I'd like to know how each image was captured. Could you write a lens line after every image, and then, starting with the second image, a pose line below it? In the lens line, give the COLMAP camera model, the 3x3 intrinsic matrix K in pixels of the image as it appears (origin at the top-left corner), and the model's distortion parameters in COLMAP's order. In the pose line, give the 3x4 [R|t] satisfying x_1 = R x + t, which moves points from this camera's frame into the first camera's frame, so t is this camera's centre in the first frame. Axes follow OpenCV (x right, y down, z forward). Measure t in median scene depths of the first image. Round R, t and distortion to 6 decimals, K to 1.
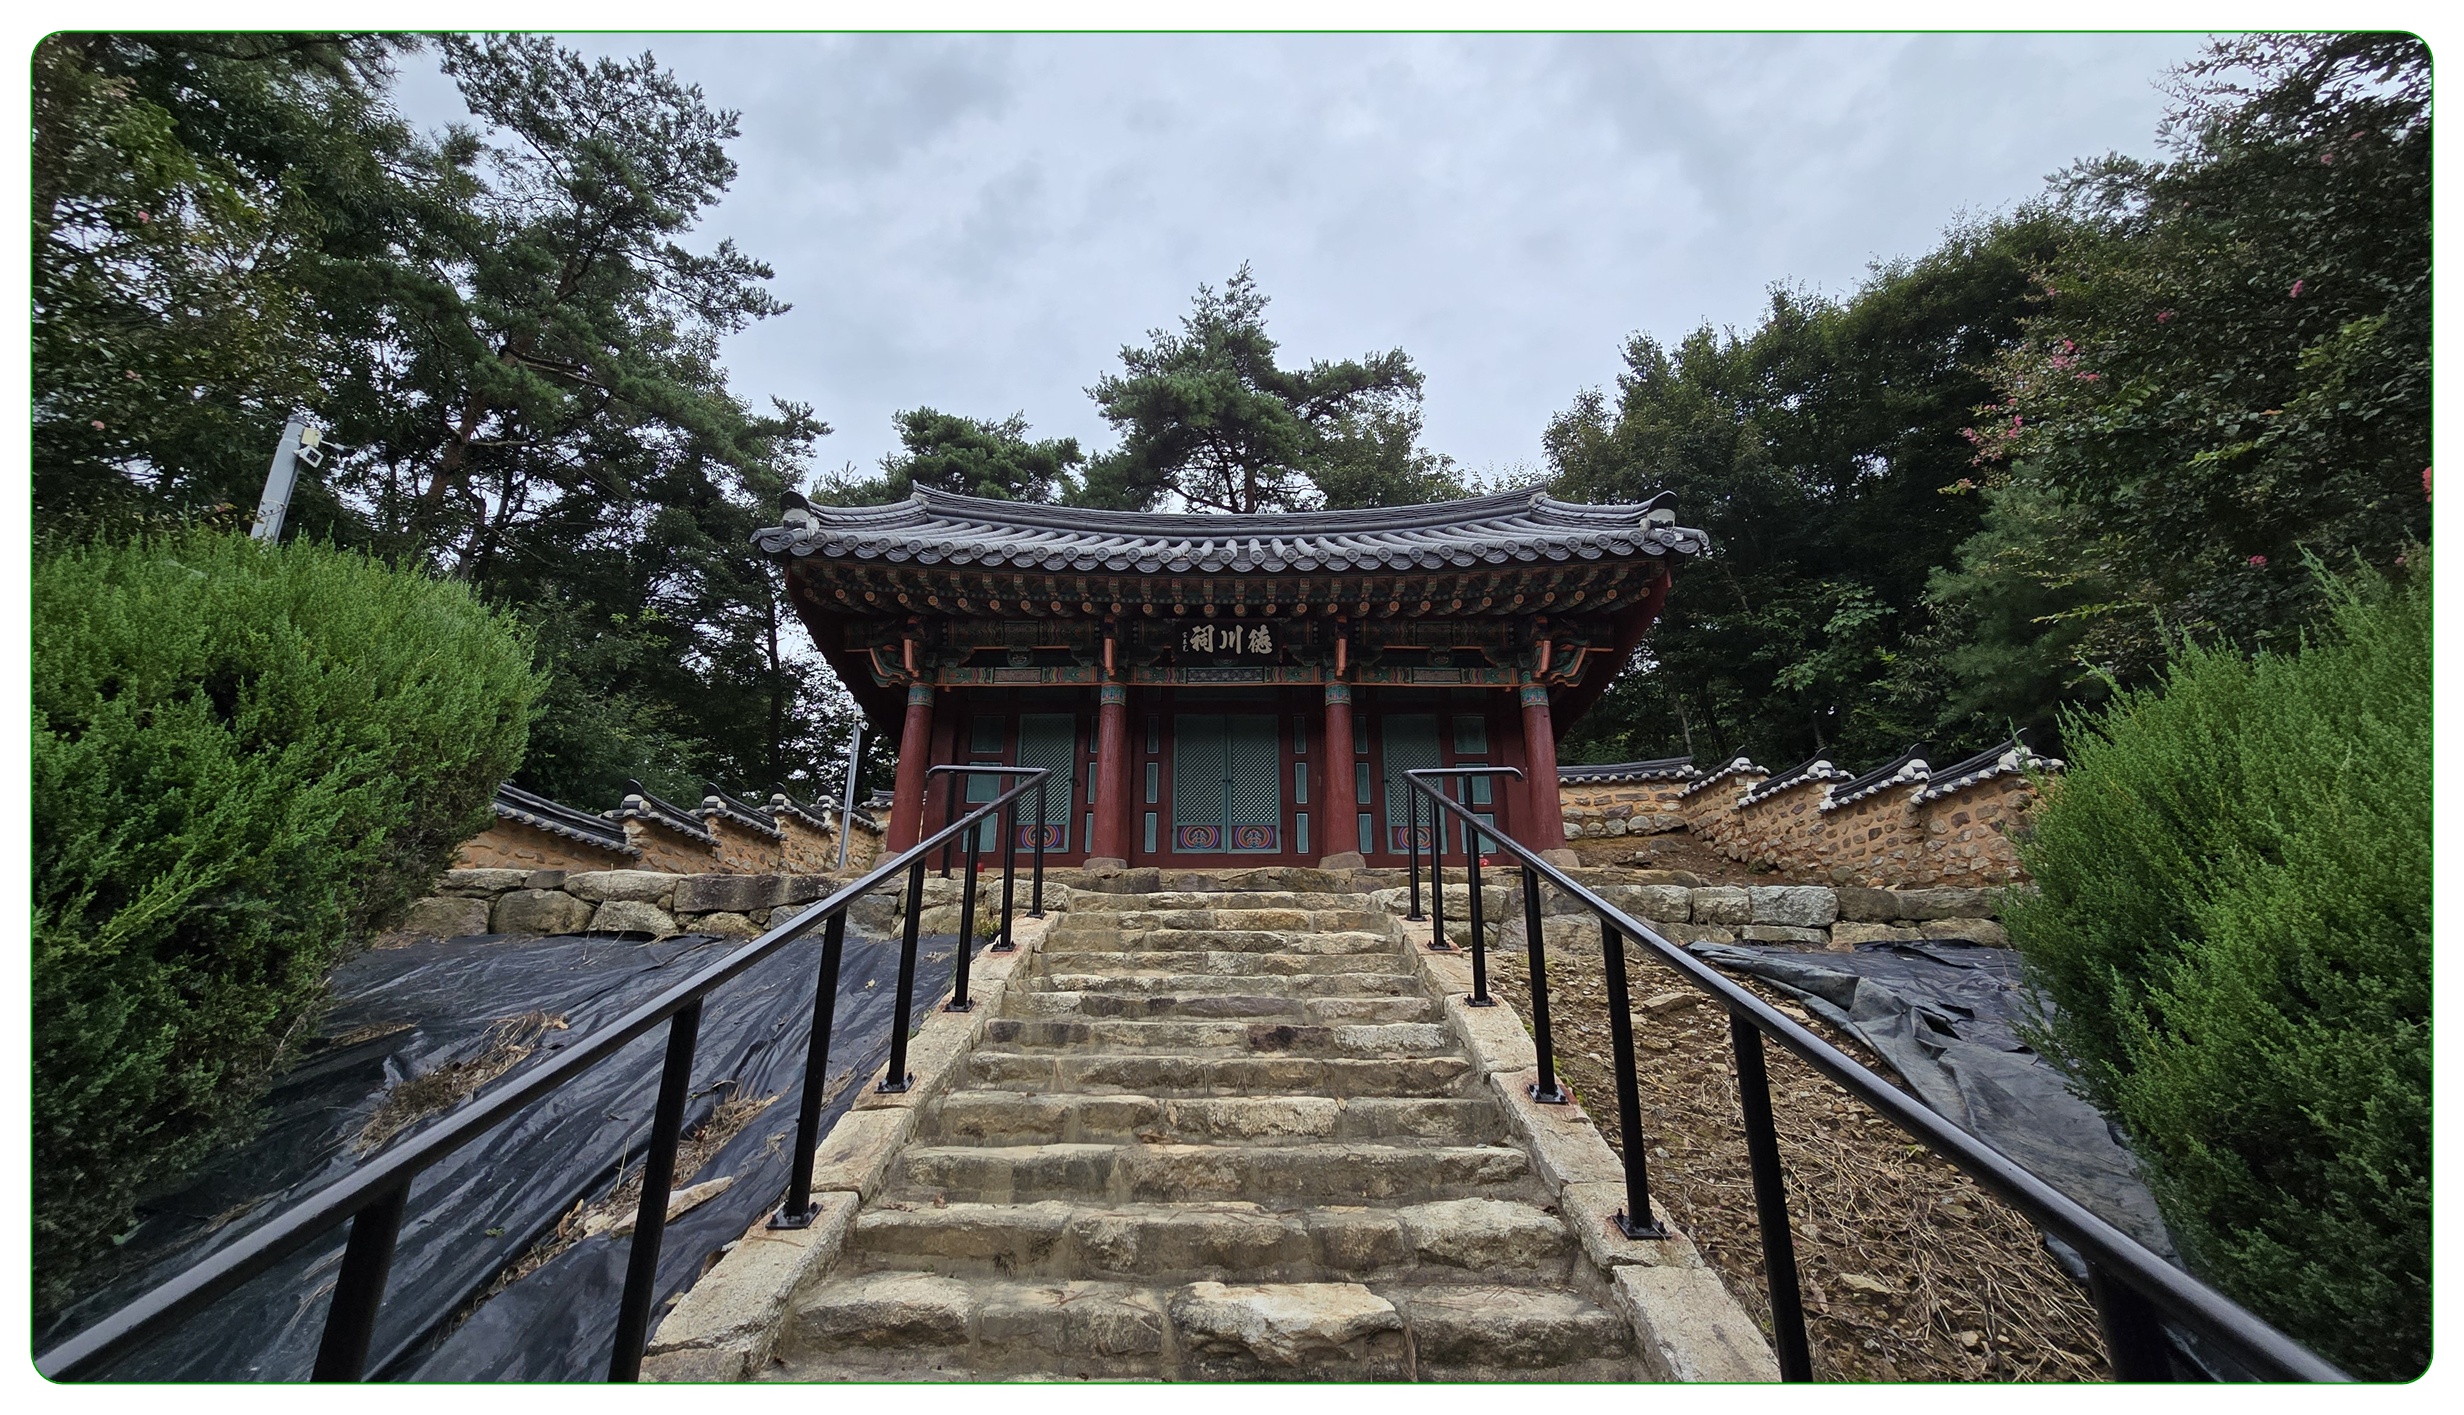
lens RADIAL K [[986.8, 0, 1232.0], [0, 986.8, 707.5], [0, 0, 1]] dist [0.000308, 0.000011]
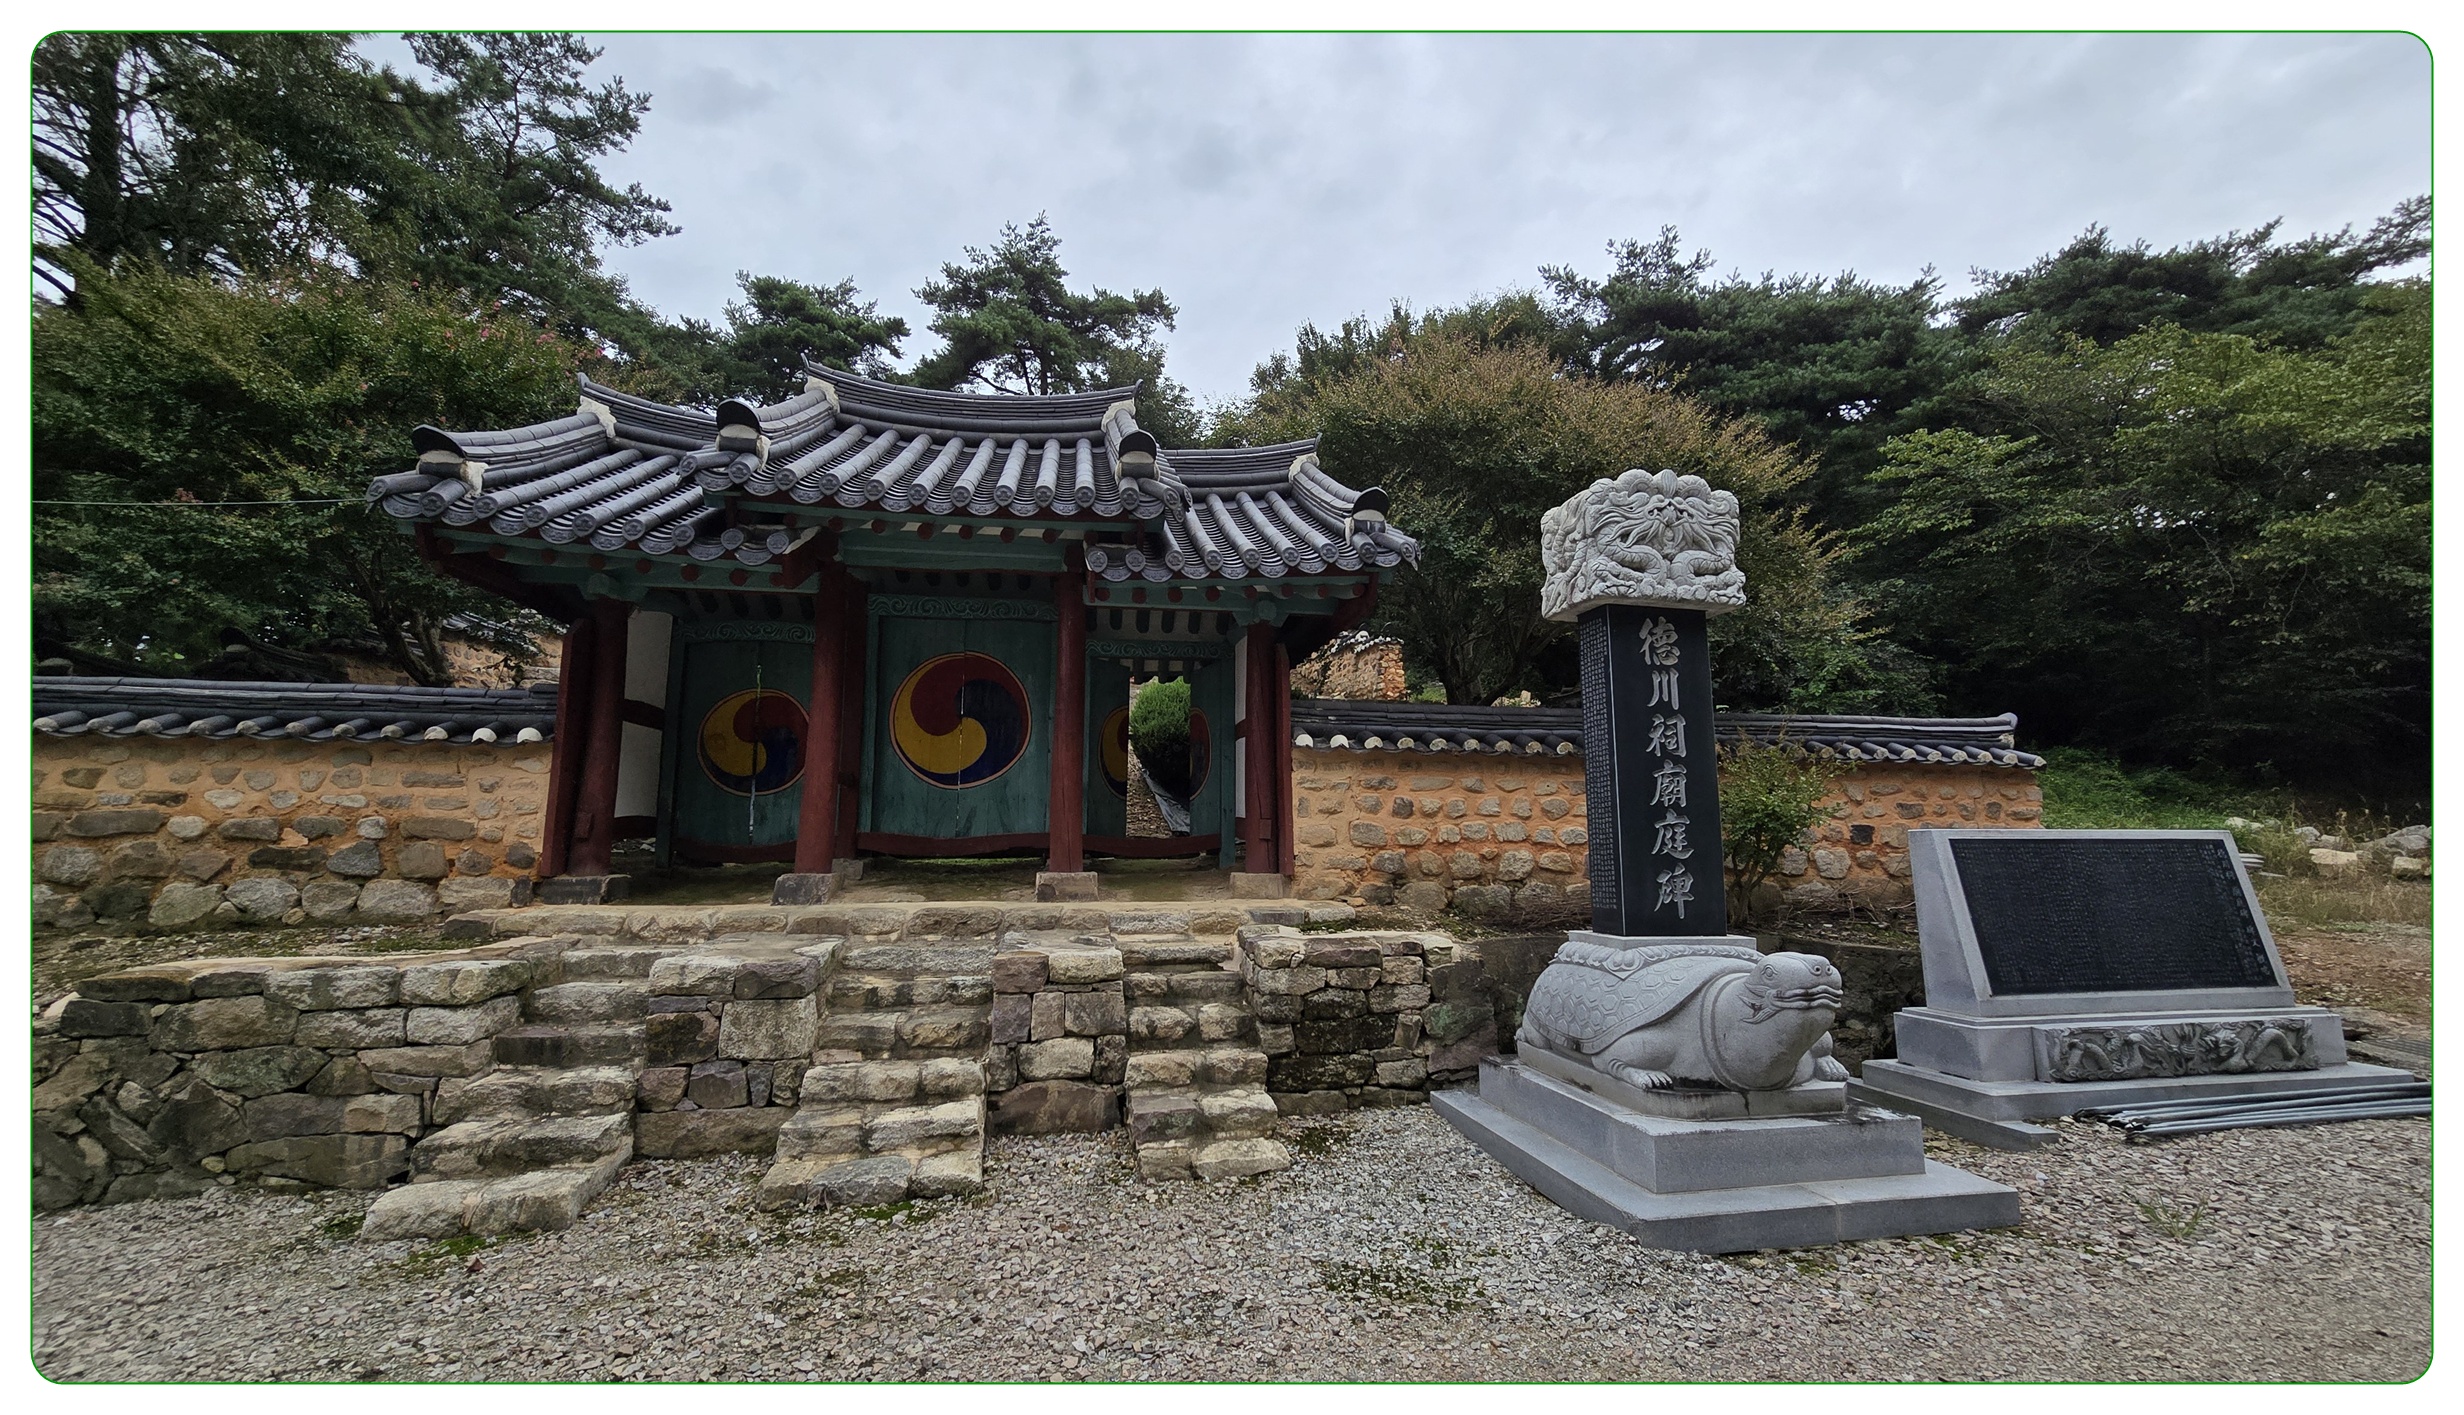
lens RADIAL K [[986.8, 0, 1232.0], [0, 986.8, 707.5], [0, 0, 1]] dist [0.000308, 0.000011]
pose [[0.980485, 0.023538, 0.195179, 0.020718], [-0.063526, 0.977479, 0.201244, -0.092357], [-0.186047, -0.209716, 0.959899, -0.467194]]
